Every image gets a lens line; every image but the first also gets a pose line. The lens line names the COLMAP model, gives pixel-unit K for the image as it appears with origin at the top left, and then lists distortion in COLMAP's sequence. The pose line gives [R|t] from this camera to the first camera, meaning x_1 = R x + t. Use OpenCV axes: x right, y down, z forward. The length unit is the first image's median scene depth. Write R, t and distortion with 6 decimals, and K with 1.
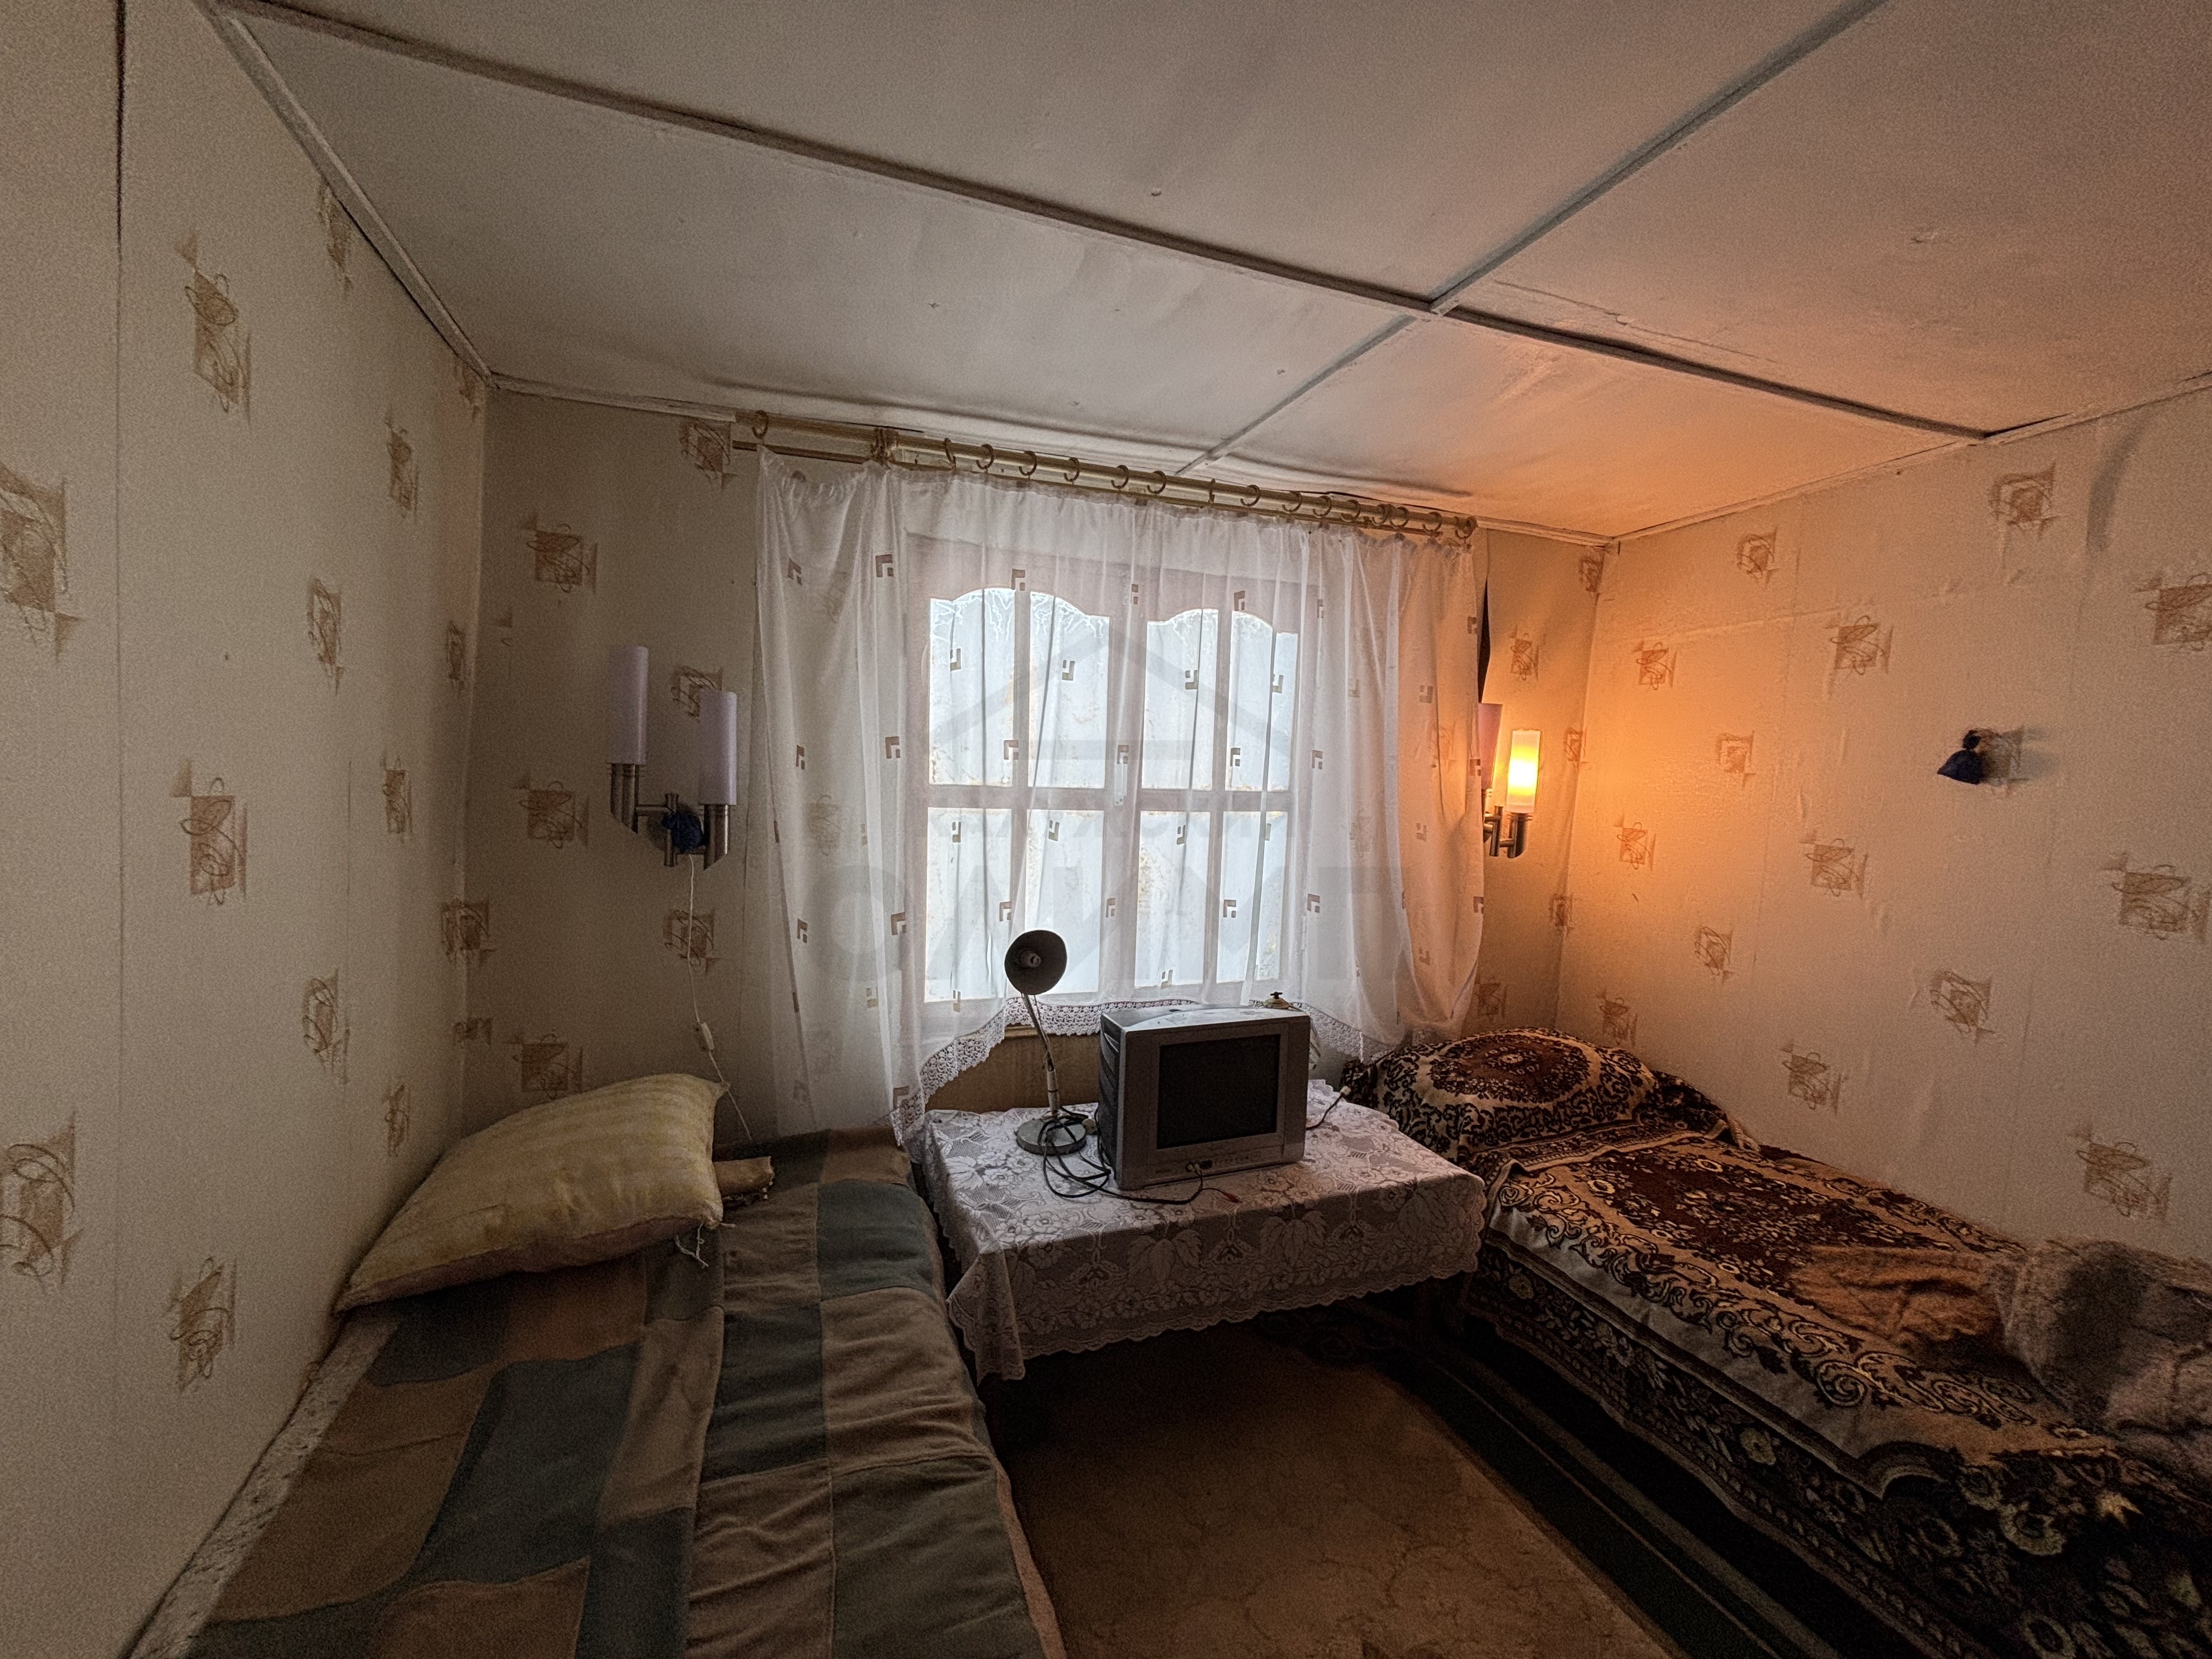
lens RADIAL K [[884.3, 0, 1102.2], [0, 884.3, 828.2], [0, 0, 1]] dist [0.000683, -0.000718]
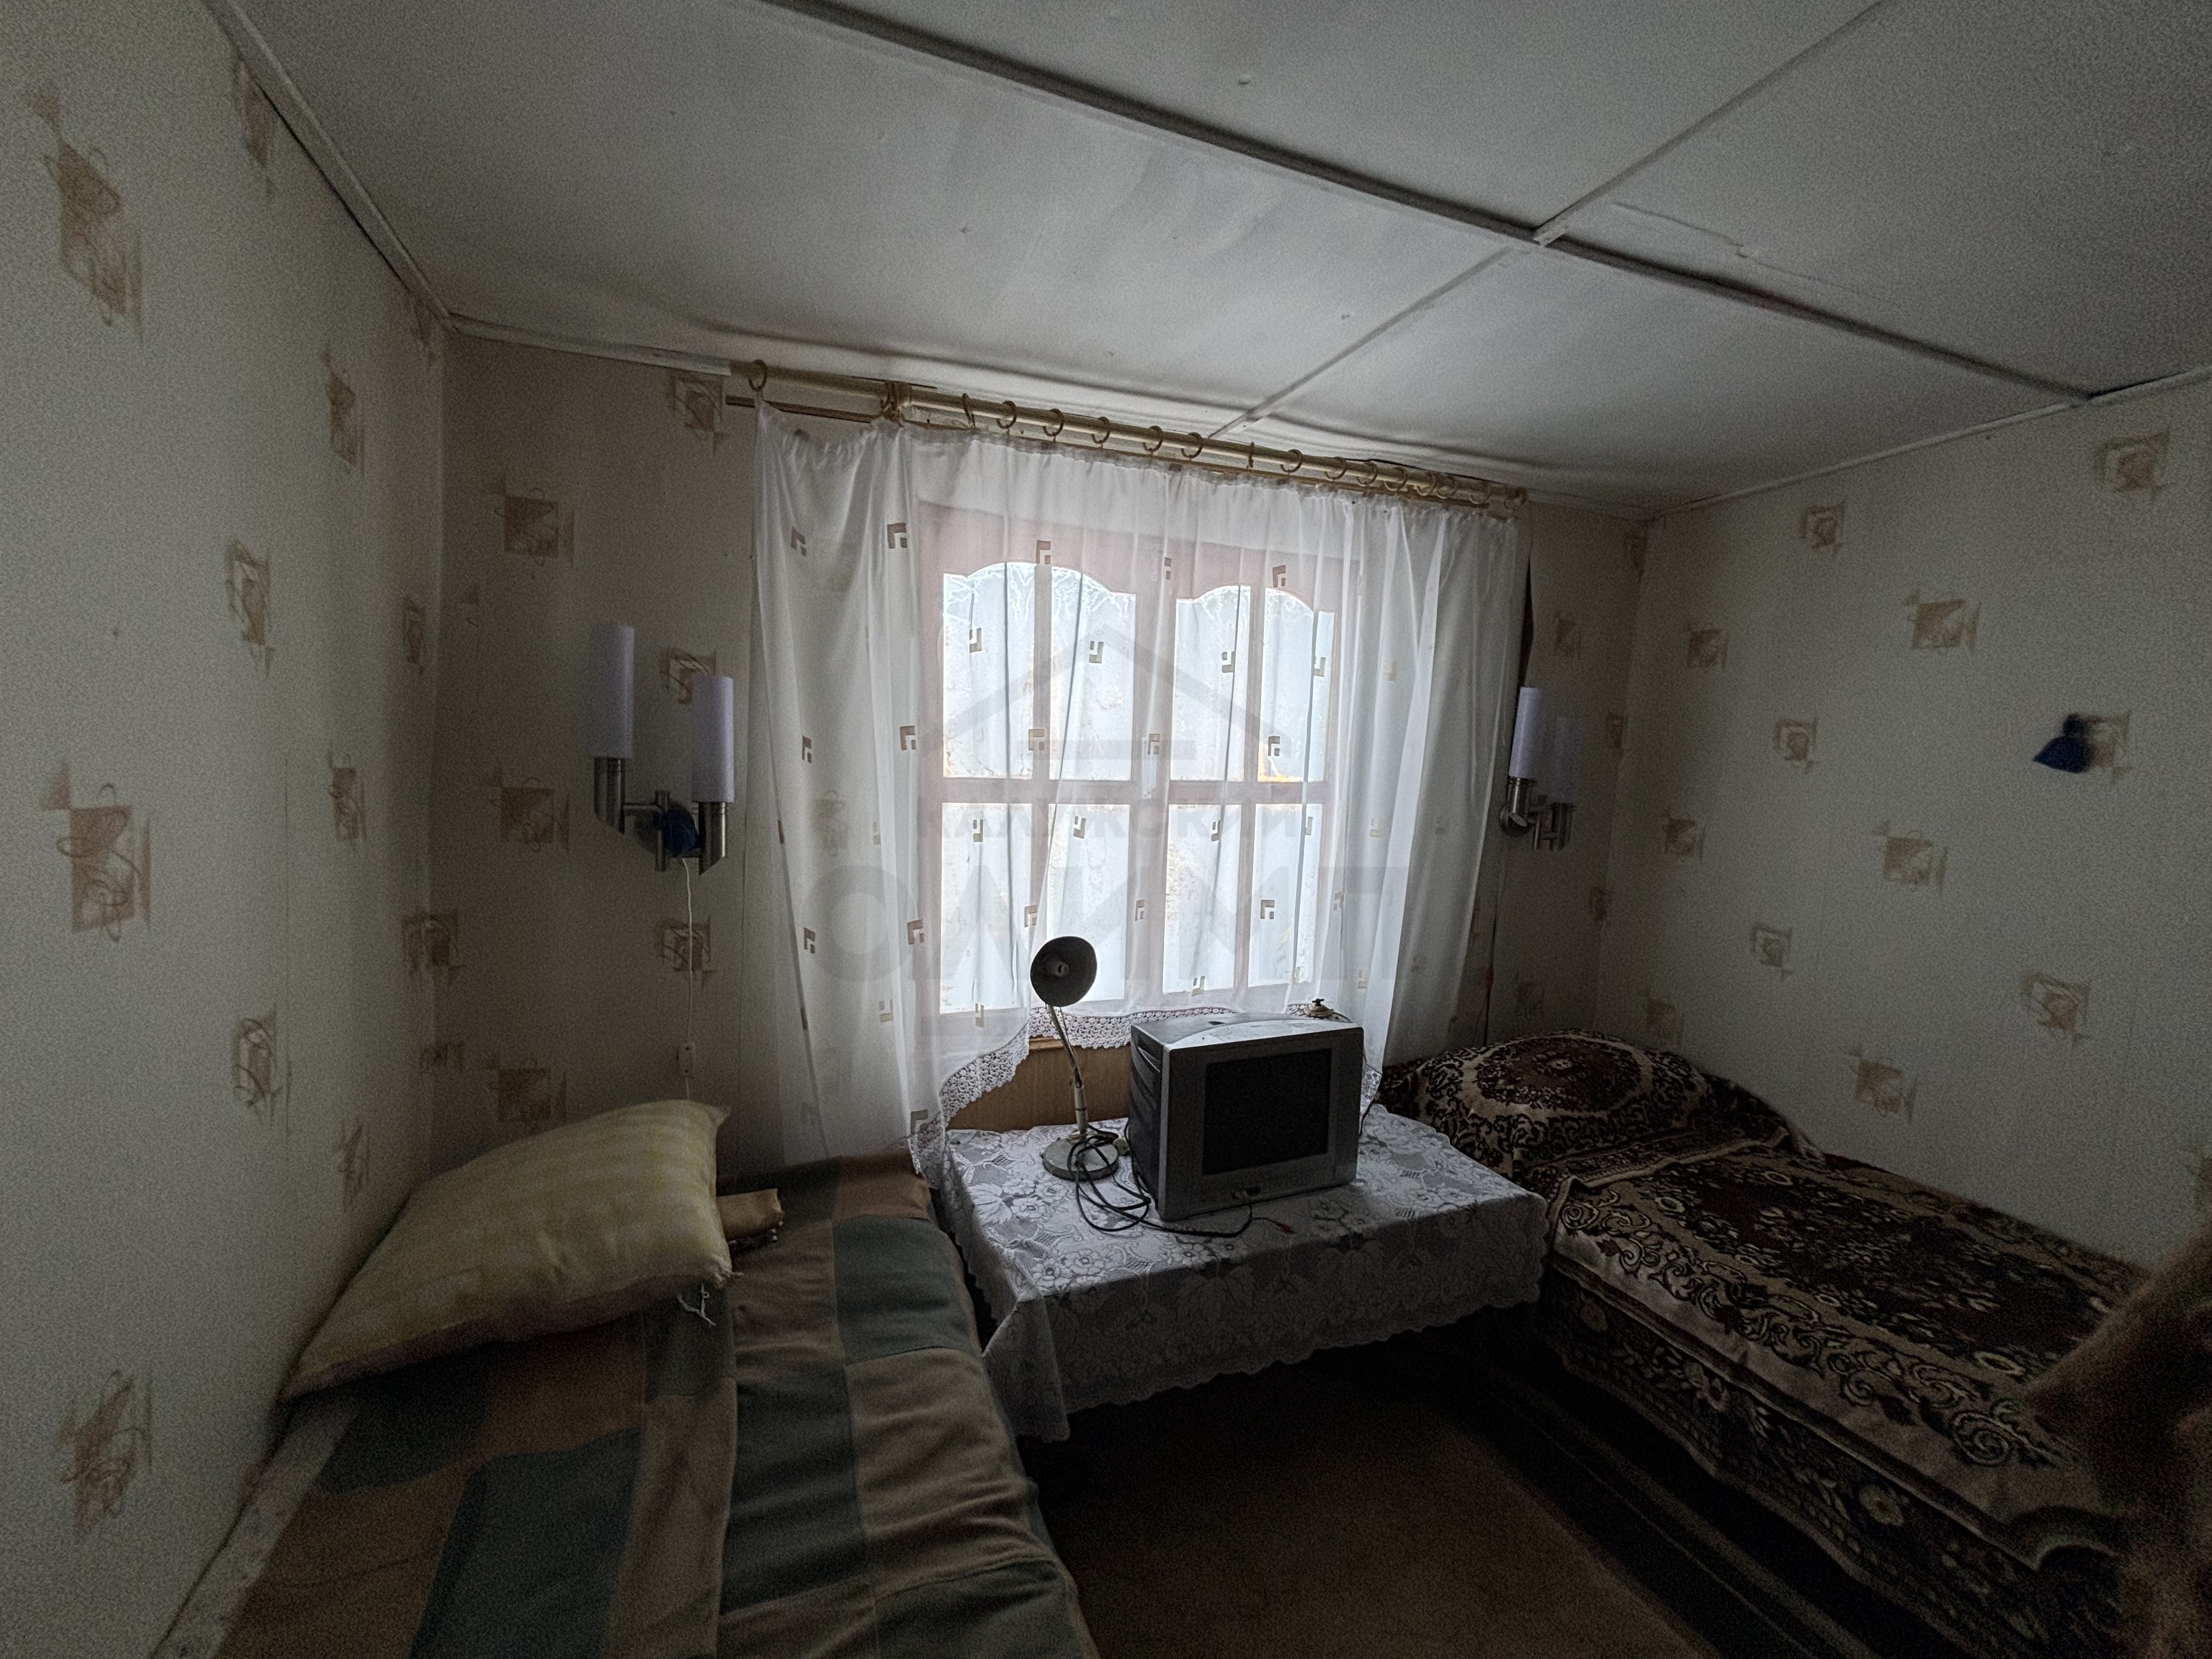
lens RADIAL K [[884.3, 0, 1101.6], [0, 884.3, 828.3], [0, 0, 1]] dist [0.000683, -0.000718]
pose [[0.999765, -0.006078, 0.020799, -0.061542], [0.005743, 0.999853, 0.016131, -0.013043], [-0.020894, -0.016008, 0.999654, 0.094996]]
